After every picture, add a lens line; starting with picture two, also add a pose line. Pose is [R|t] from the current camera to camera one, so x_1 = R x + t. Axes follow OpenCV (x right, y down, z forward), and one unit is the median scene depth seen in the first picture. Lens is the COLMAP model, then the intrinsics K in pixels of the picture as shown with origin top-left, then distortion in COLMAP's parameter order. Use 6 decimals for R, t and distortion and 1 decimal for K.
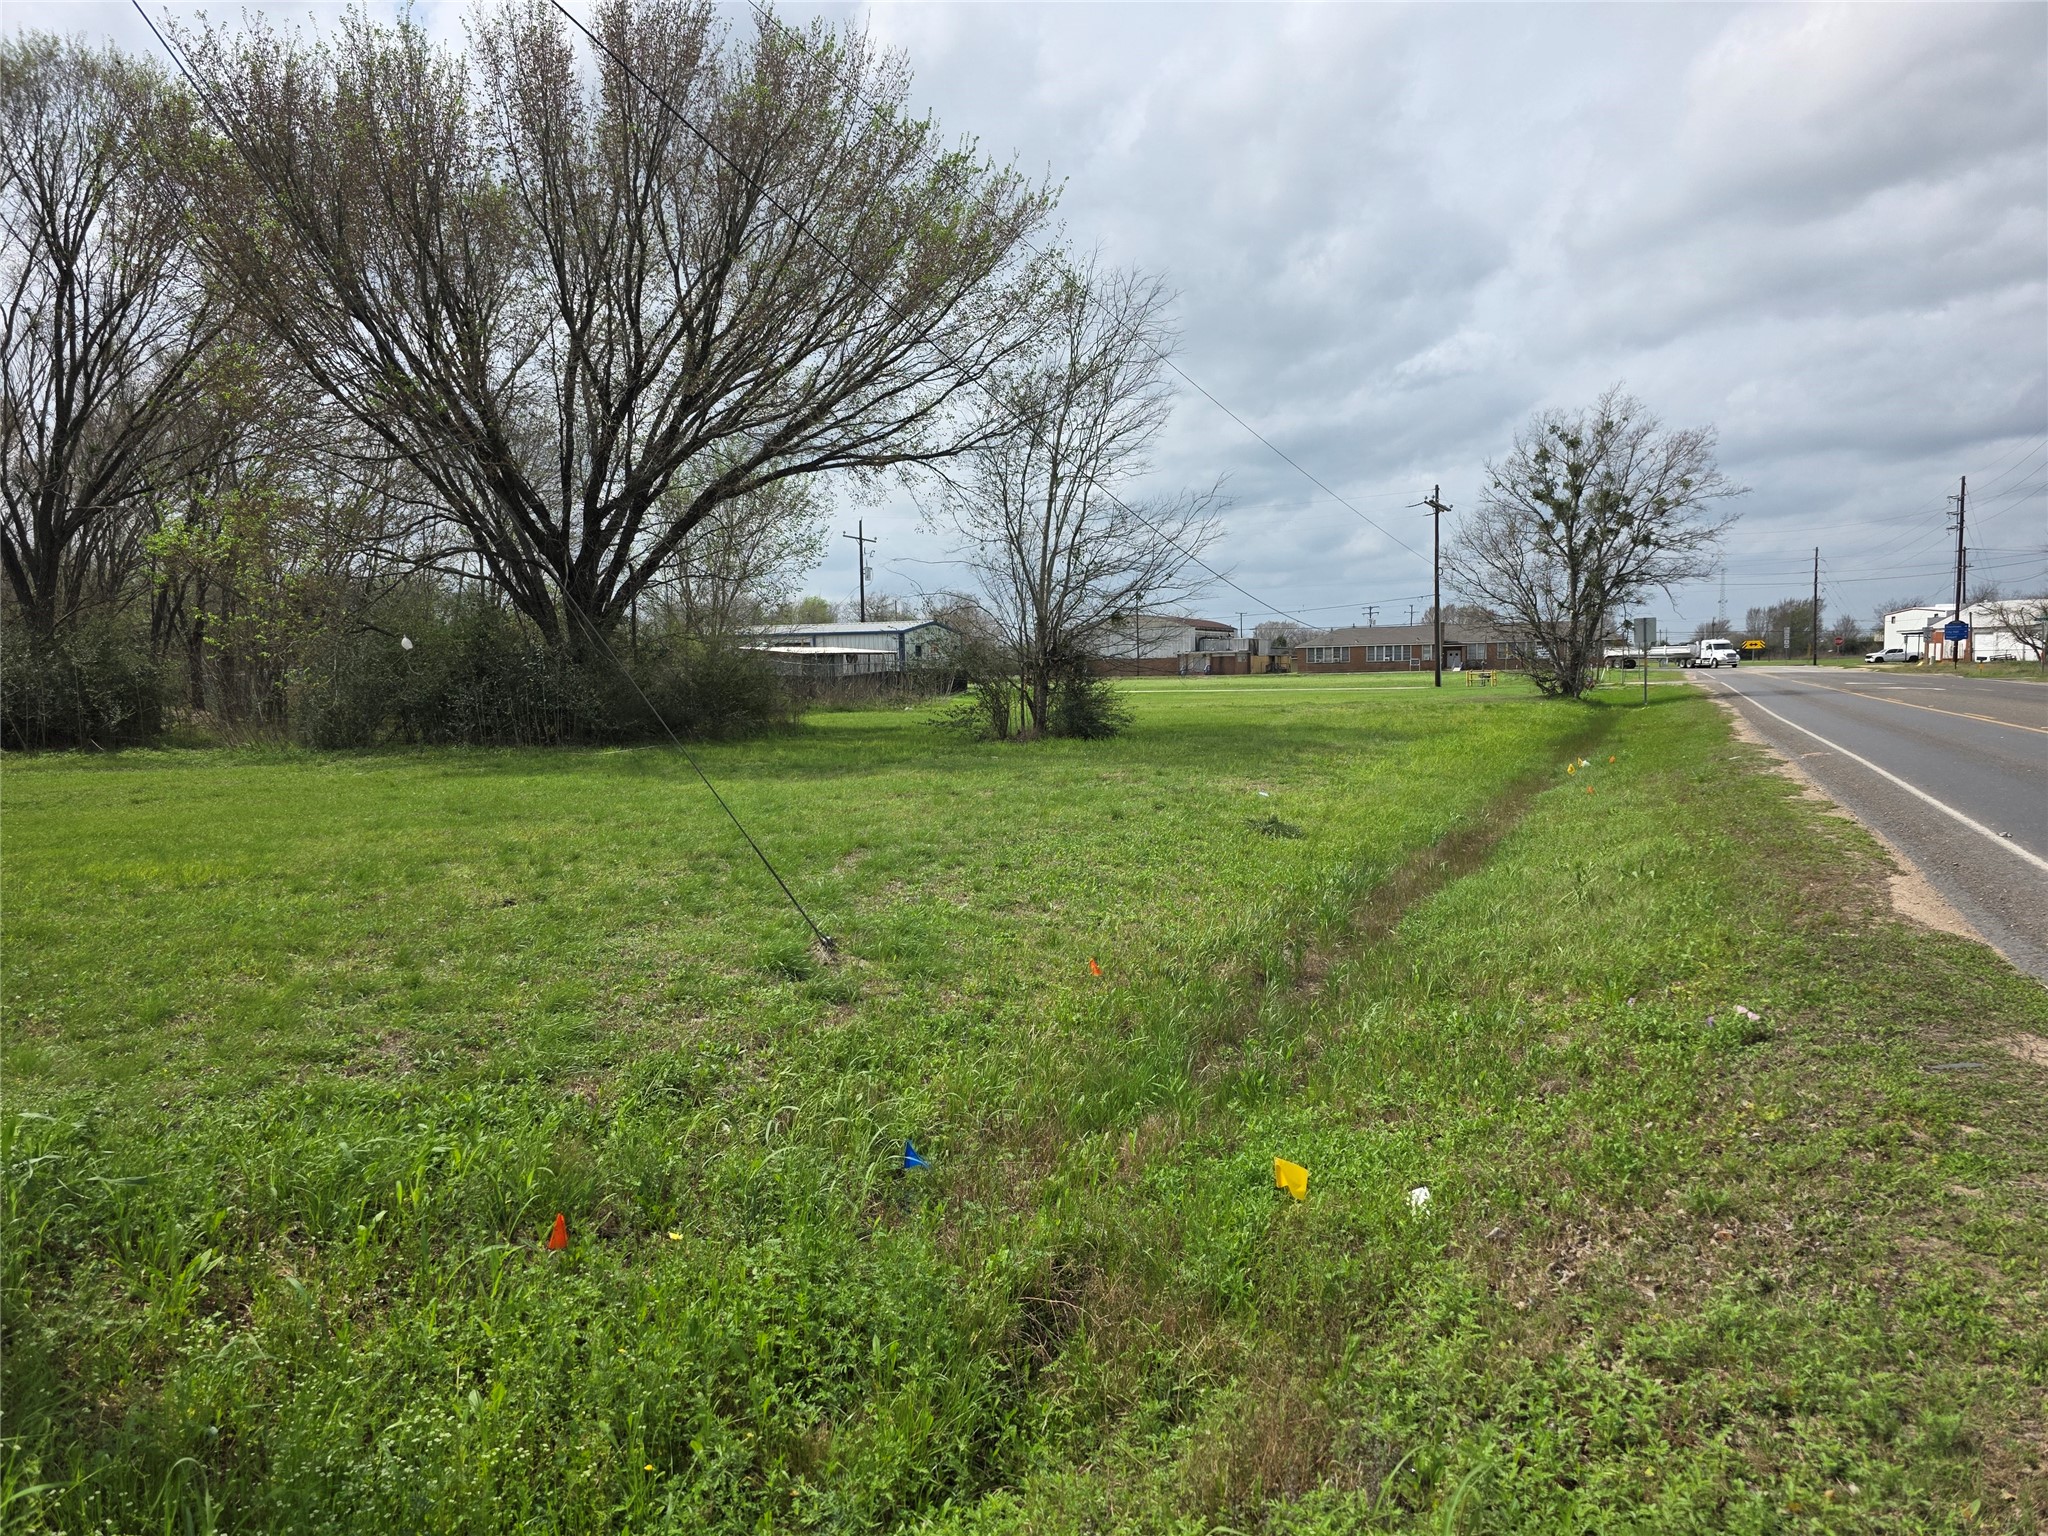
lens RADIAL K [[1347.9, 0, 1045.9], [0, 1347.9, 783.4], [0, 0, 1]] dist [0.067750, -0.063660]
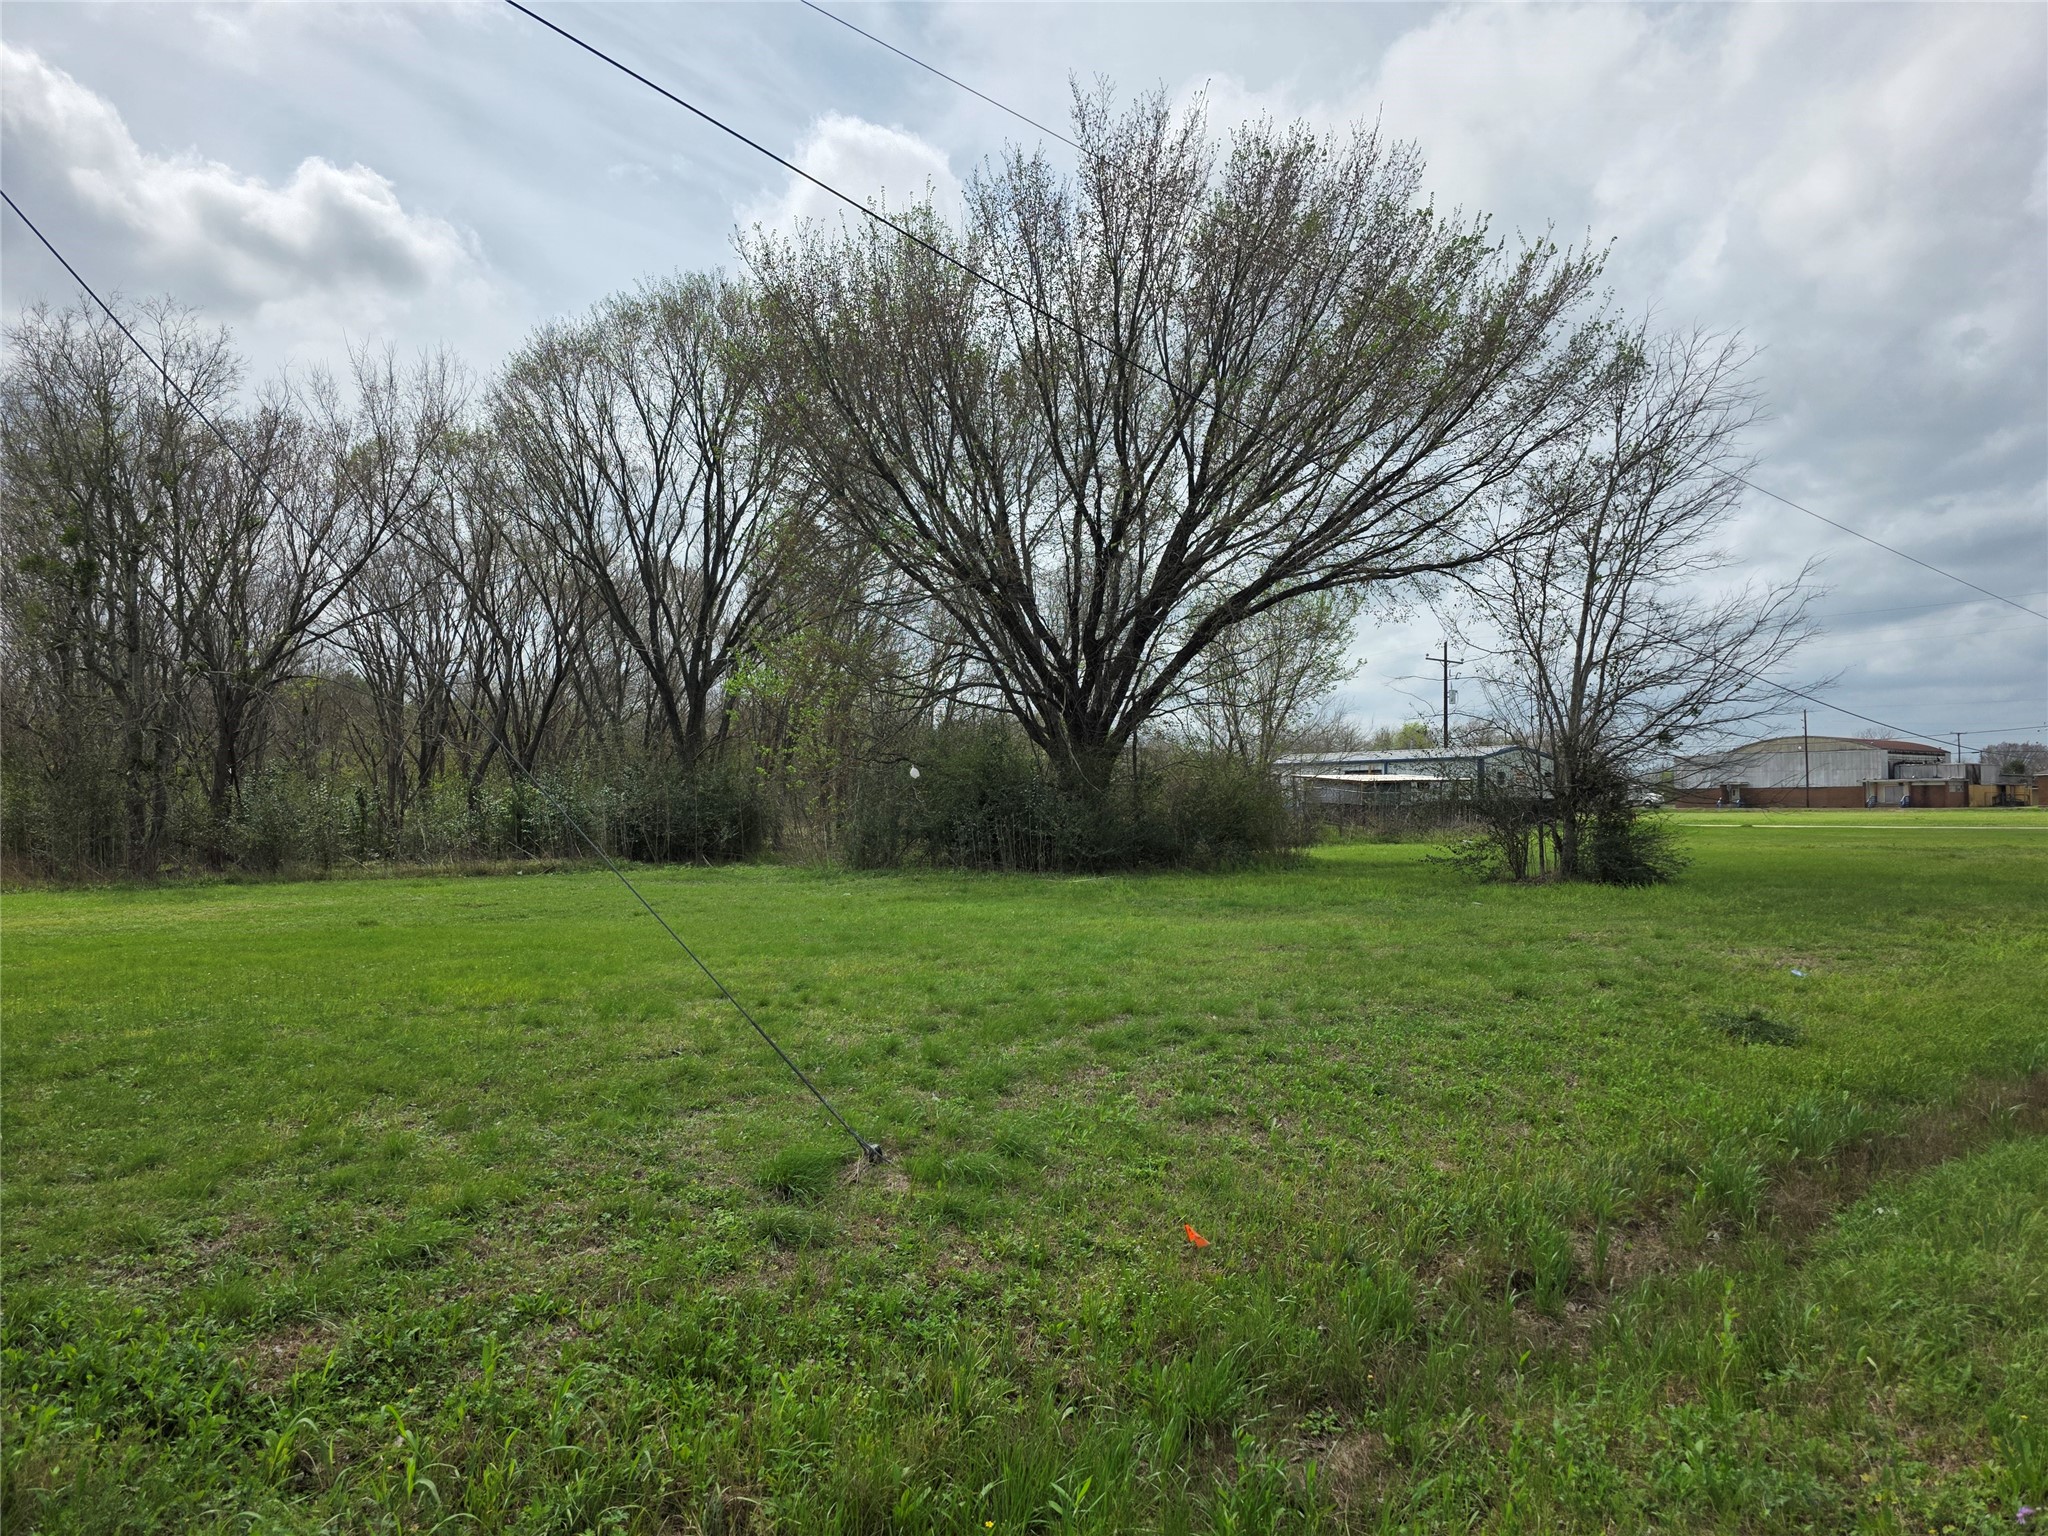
lens RADIAL K [[1347.9, 0, 1045.9], [0, 1347.9, 783.4], [0, 0, 1]] dist [0.067750, -0.063660]
pose [[0.898349, 0.002197, -0.439278, 0.068752], [-0.043494, 0.995519, -0.083970, -0.008250], [0.437125, 0.094541, 0.894418, 0.085217]]
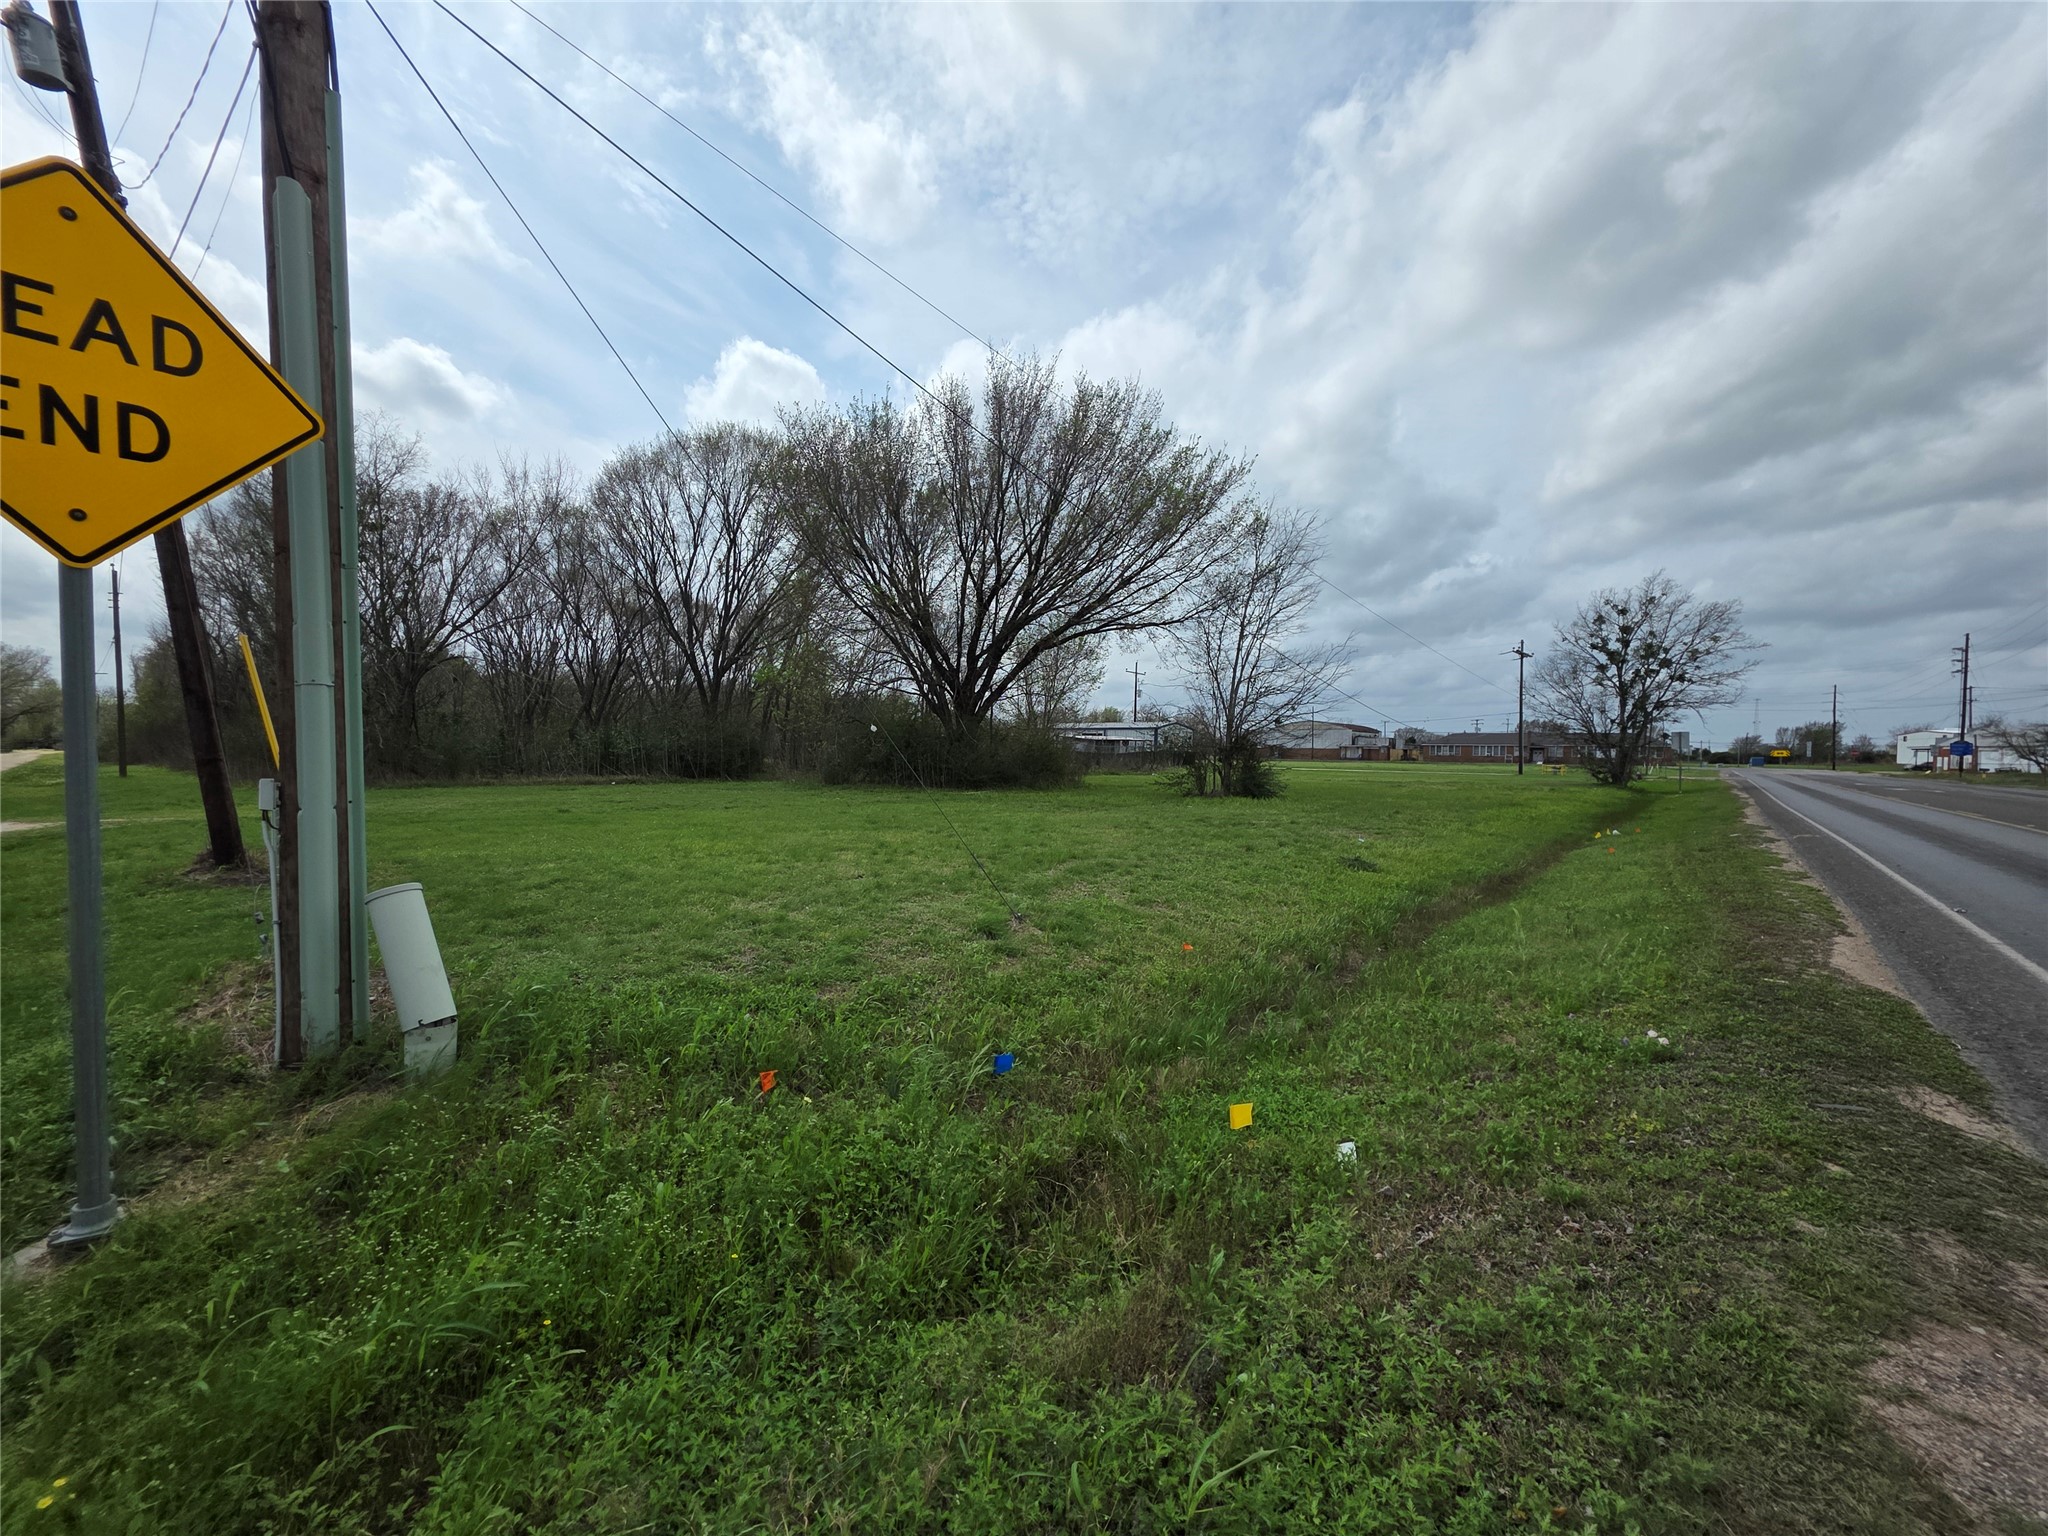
lens RADIAL K [[803.9, 0, 1024.0], [0, 803.9, 768.0], [0, 0, 1]] dist [0.000216, -0.000318]
pose [[0.959913, 0.037488, -0.277781, 0.026961], [-0.054613, 0.997037, -0.054167, -0.002003], [0.274927, 0.067166, 0.959116, 0.018501]]
